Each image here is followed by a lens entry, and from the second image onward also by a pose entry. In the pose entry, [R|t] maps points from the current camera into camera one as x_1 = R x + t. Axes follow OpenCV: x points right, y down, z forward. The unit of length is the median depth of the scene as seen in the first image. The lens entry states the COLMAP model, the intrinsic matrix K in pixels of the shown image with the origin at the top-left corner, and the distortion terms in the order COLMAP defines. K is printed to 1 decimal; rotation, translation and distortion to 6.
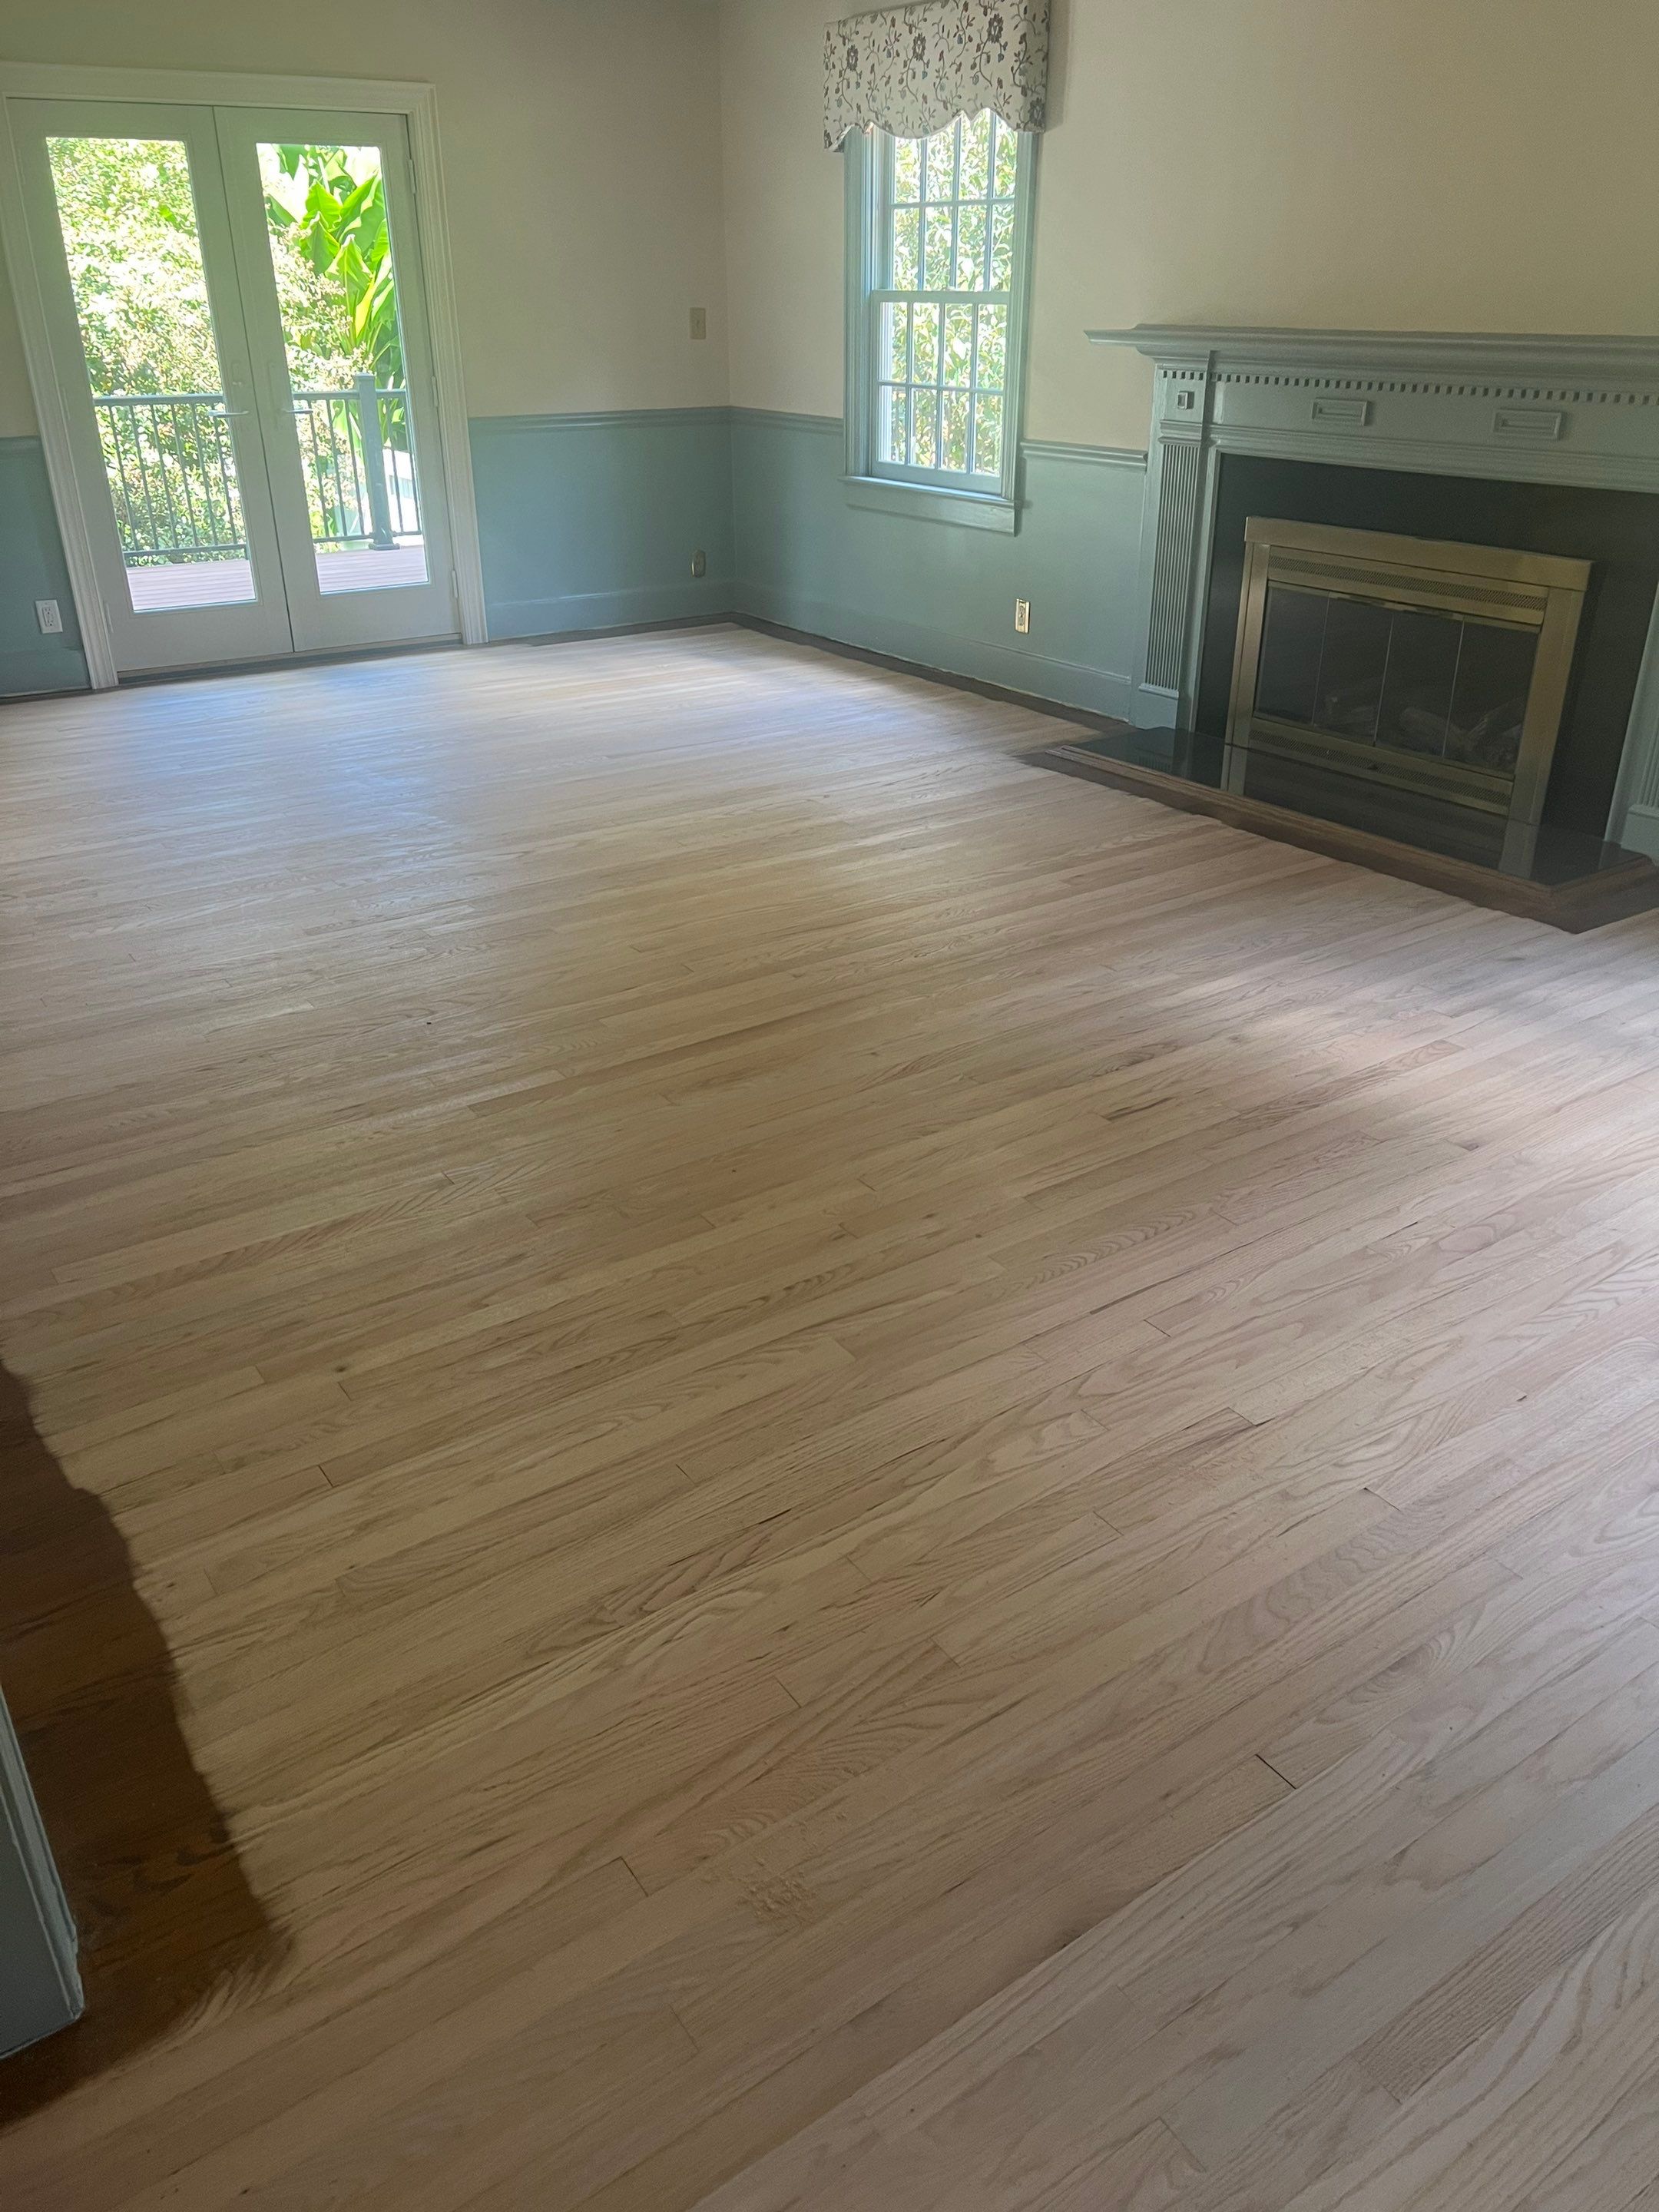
lens RADIAL K [[1650.5, 0, 843.3], [0, 1650.5, 1095.9], [0, 0, 1]] dist [0.050811, -0.053768]
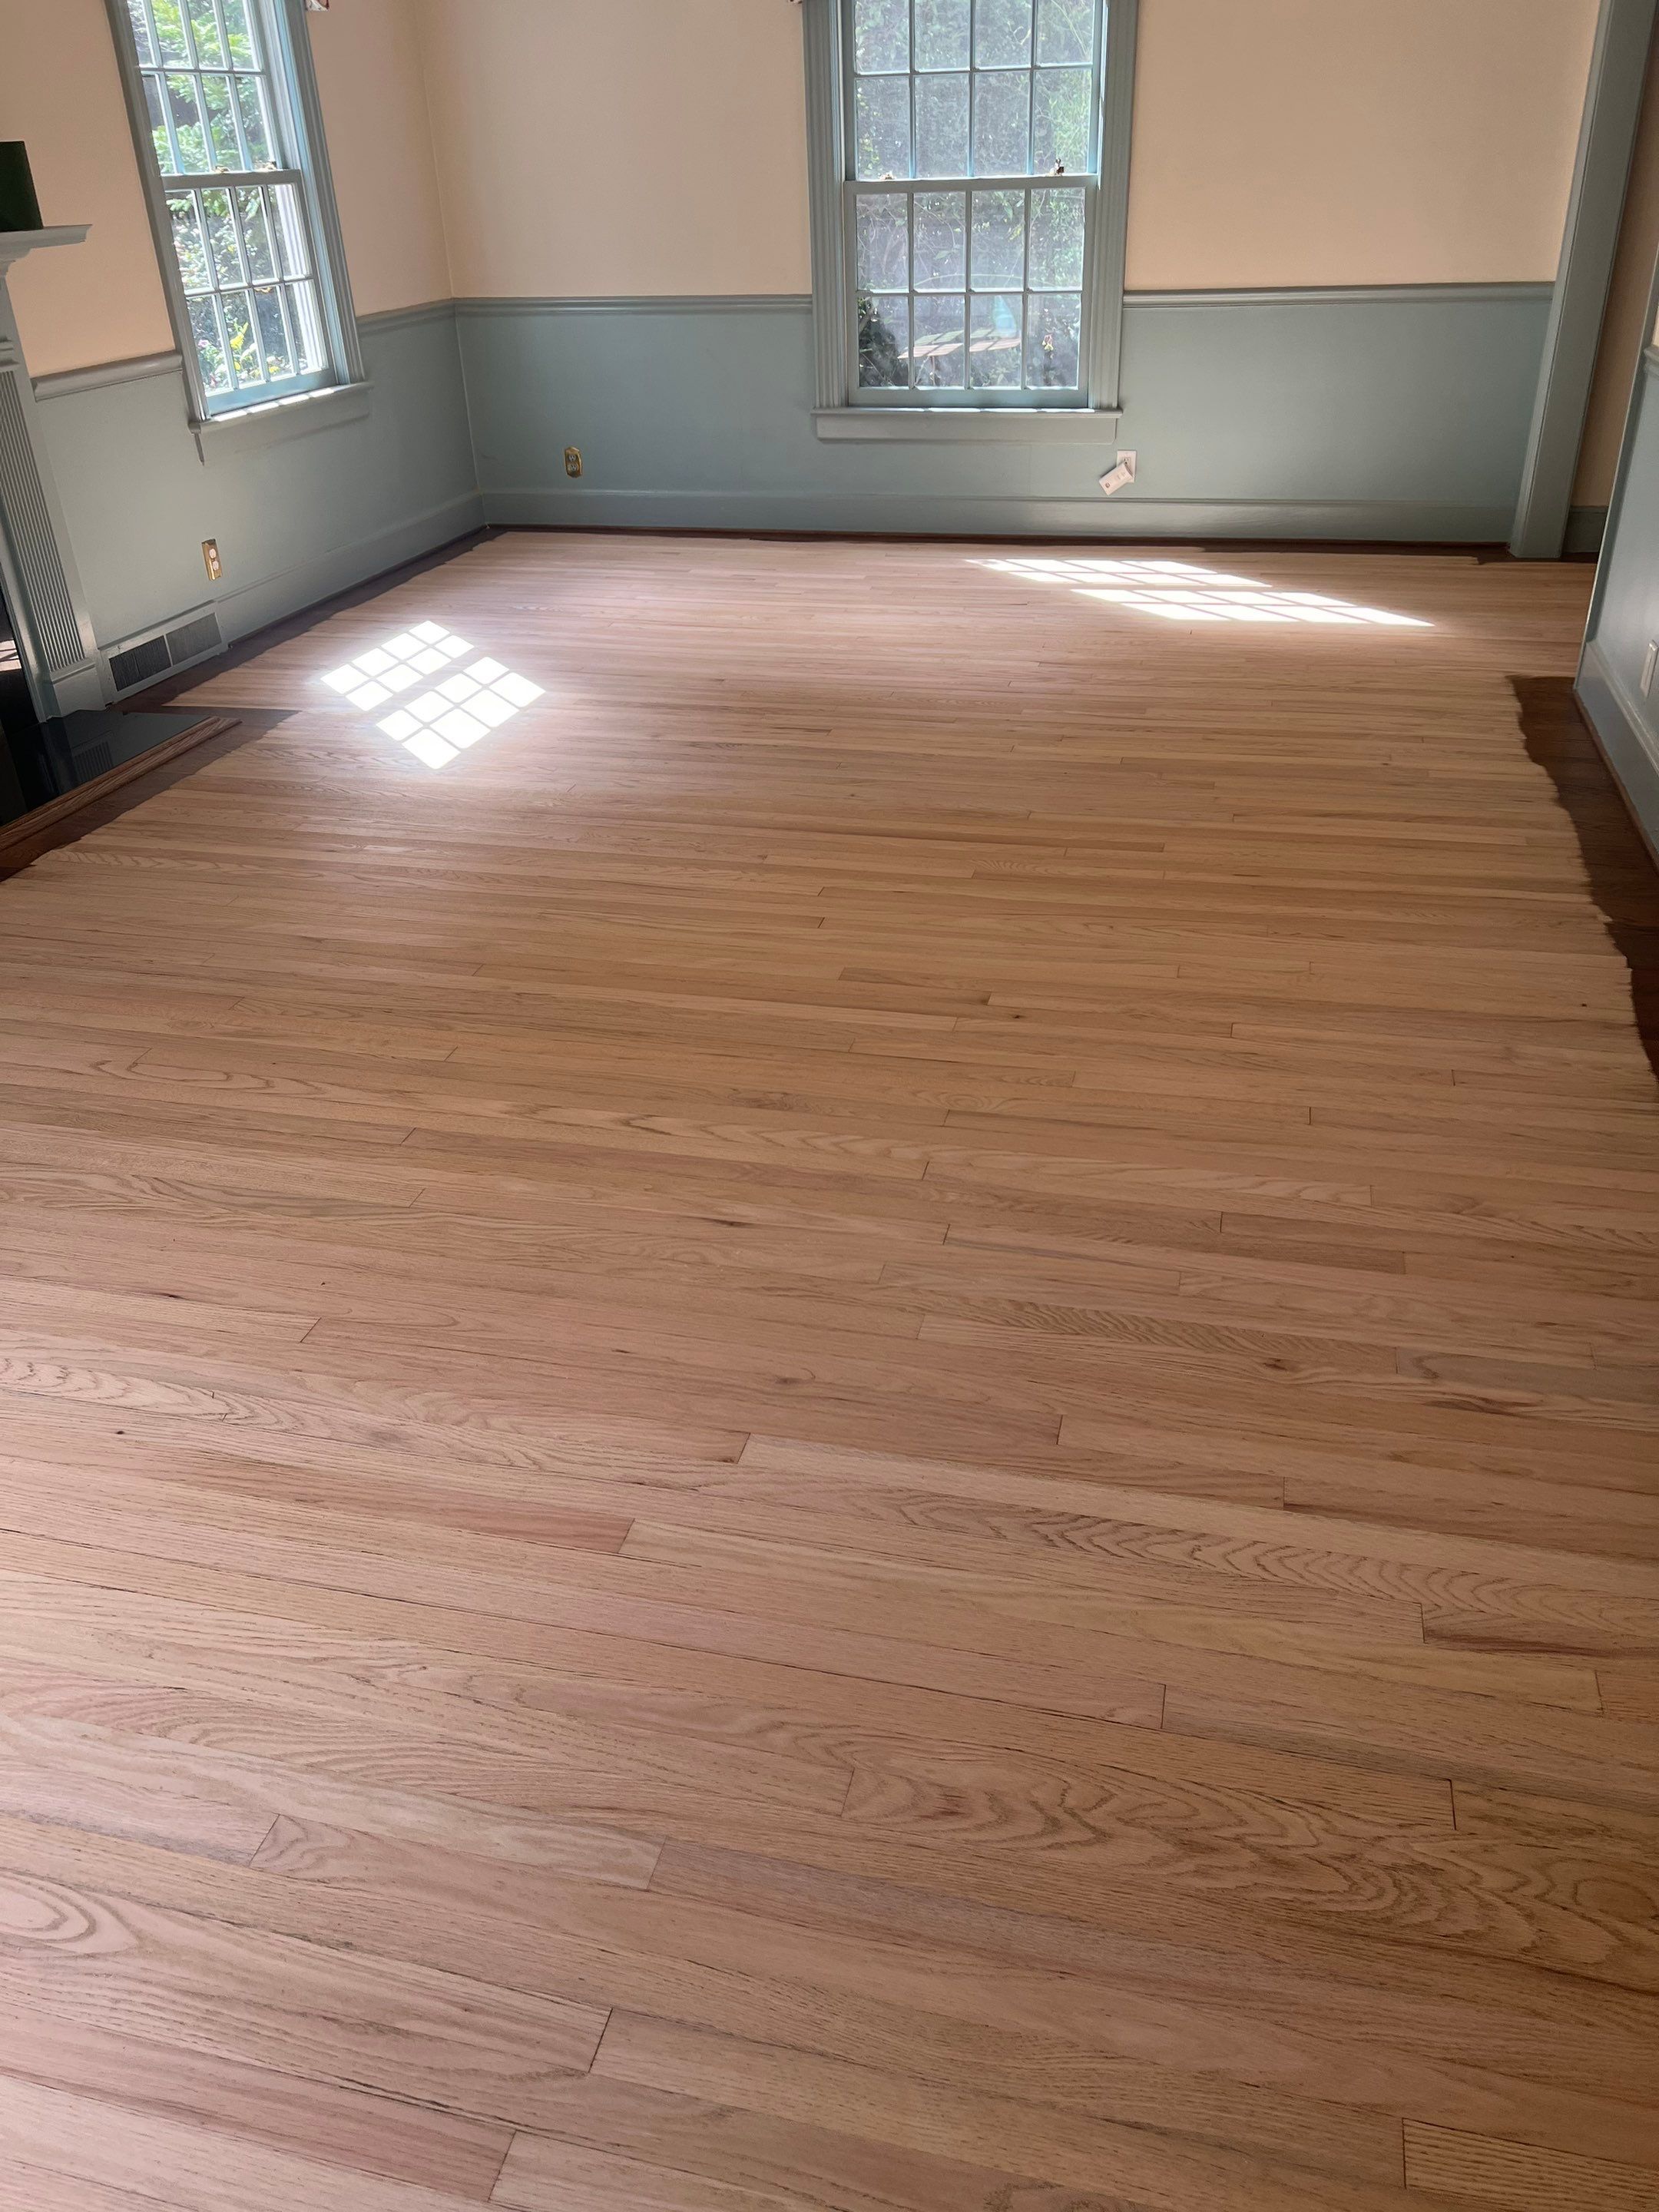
lens RADIAL K [[1650.5, 0, 833.7], [0, 1650.5, 1115.9], [0, 0, 1]] dist [0.050811, -0.053768]
pose [[-0.652919, -0.359795, 0.666516, -0.962052], [0.364214, 0.622423, 0.692776, -0.805240], [-0.664112, 0.695081, -0.275350, 1.677156]]
